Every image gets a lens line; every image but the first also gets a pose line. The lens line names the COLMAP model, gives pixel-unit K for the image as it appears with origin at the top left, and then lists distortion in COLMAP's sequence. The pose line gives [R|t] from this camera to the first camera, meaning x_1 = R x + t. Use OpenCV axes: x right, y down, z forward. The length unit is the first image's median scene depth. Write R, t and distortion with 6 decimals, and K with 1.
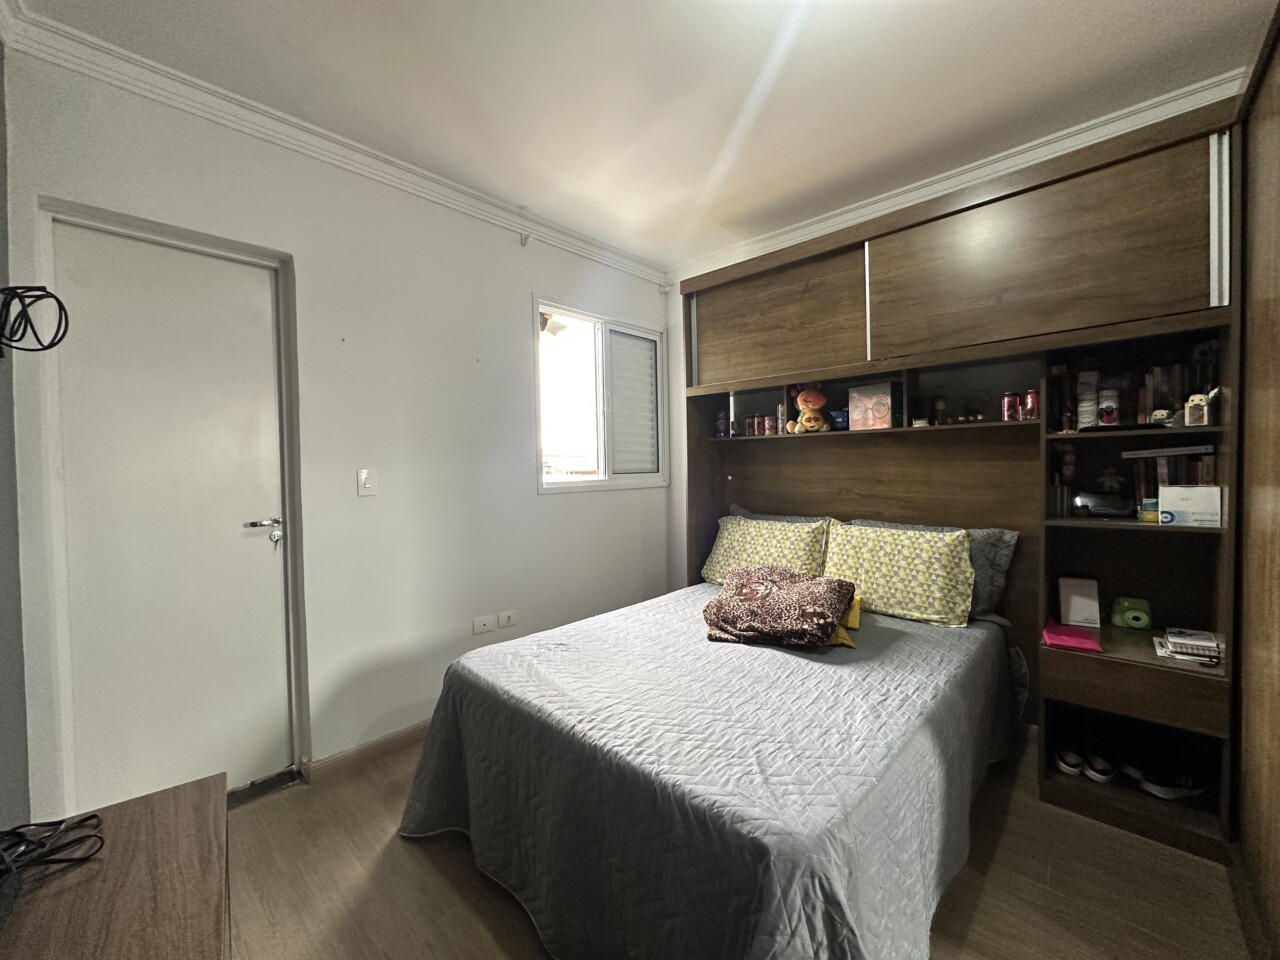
lens RADIAL K [[508.6, 0, 643.2], [0, 508.6, 477.6], [0, 0, 1]] dist [-0.005240, 0.000648]
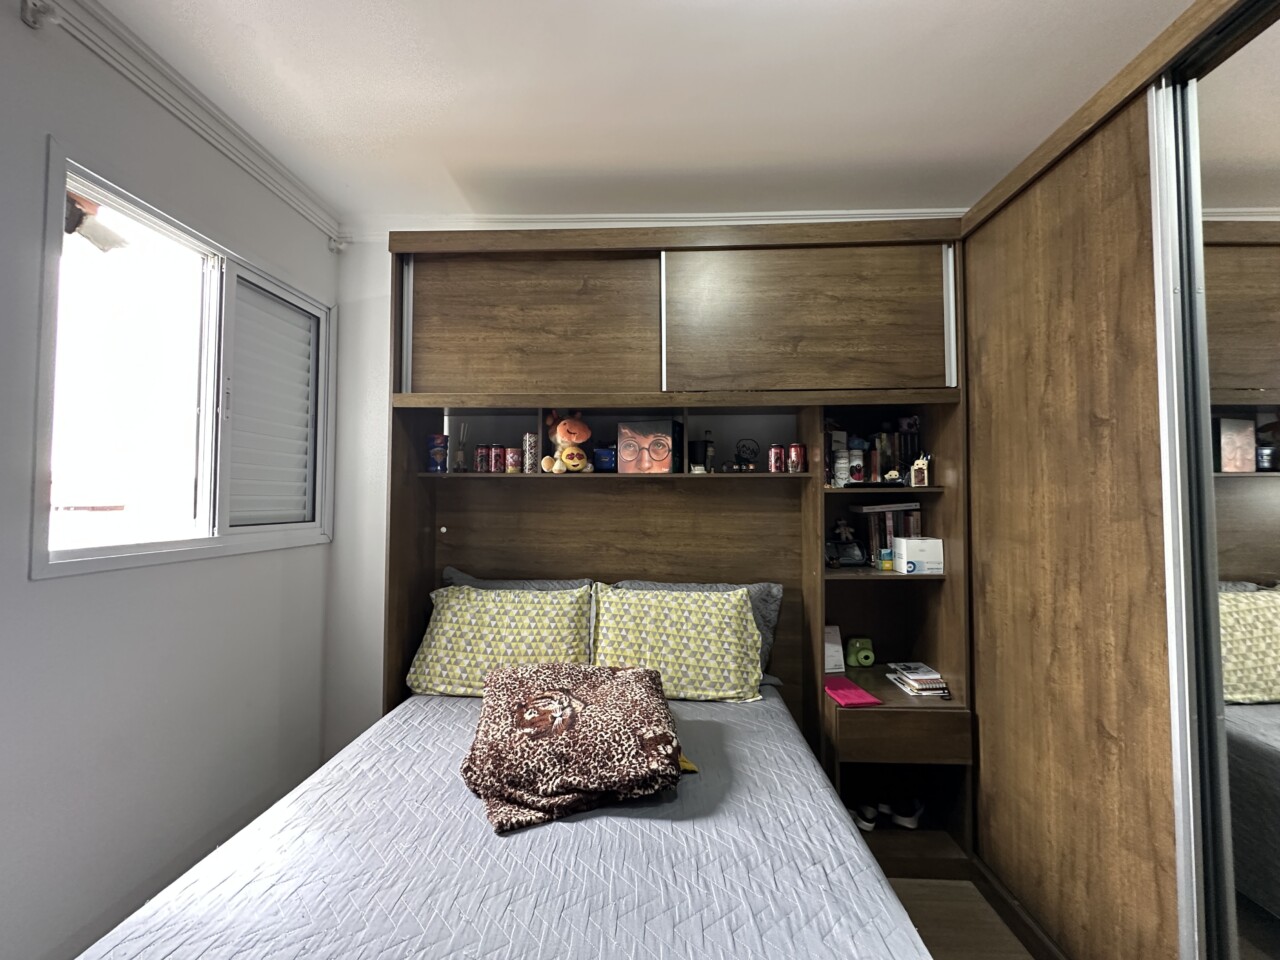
lens RADIAL K [[508.6, 0, 639.5], [0, 508.6, 478.0], [0, 0, 1]] dist [-0.005240, 0.000648]
pose [[0.759064, 0.044852, 0.649469, -0.117908], [0.001700, 0.997484, -0.070872, -0.029077], [-0.651014, 0.054900, 0.757078, 0.398398]]
